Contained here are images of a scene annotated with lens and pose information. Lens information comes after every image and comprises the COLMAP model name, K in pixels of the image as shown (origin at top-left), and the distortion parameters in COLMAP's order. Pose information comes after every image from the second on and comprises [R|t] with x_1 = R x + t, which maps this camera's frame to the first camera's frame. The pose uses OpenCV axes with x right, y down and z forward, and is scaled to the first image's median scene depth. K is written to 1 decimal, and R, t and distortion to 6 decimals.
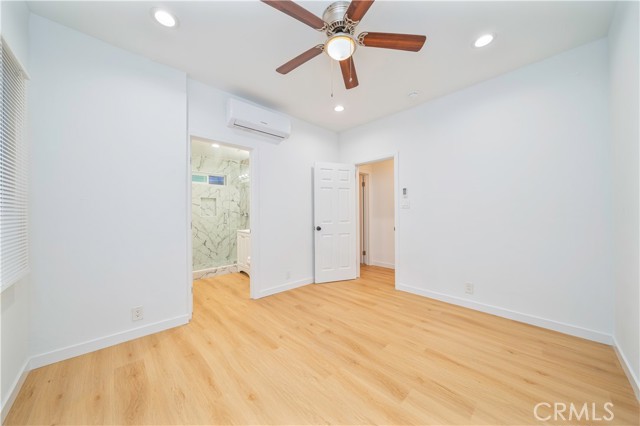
lens RADIAL K [[223.5, 0, 320.9], [0, 223.5, 212.1], [0, 0, 1]] dist [-0.000449, 0.000070]
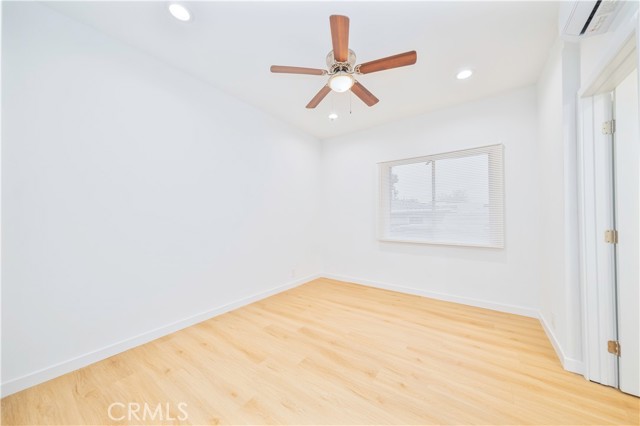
lens RADIAL K [[223.5, 0, 319.5], [0, 223.5, 217.7], [0, 0, 1]] dist [-0.000449, 0.000070]
pose [[-0.985971, 0.009611, -0.166640, 0.136326], [0.010885, 0.999918, -0.006732, 0.003080], [0.166561, -0.008452, -0.985995, 0.717517]]
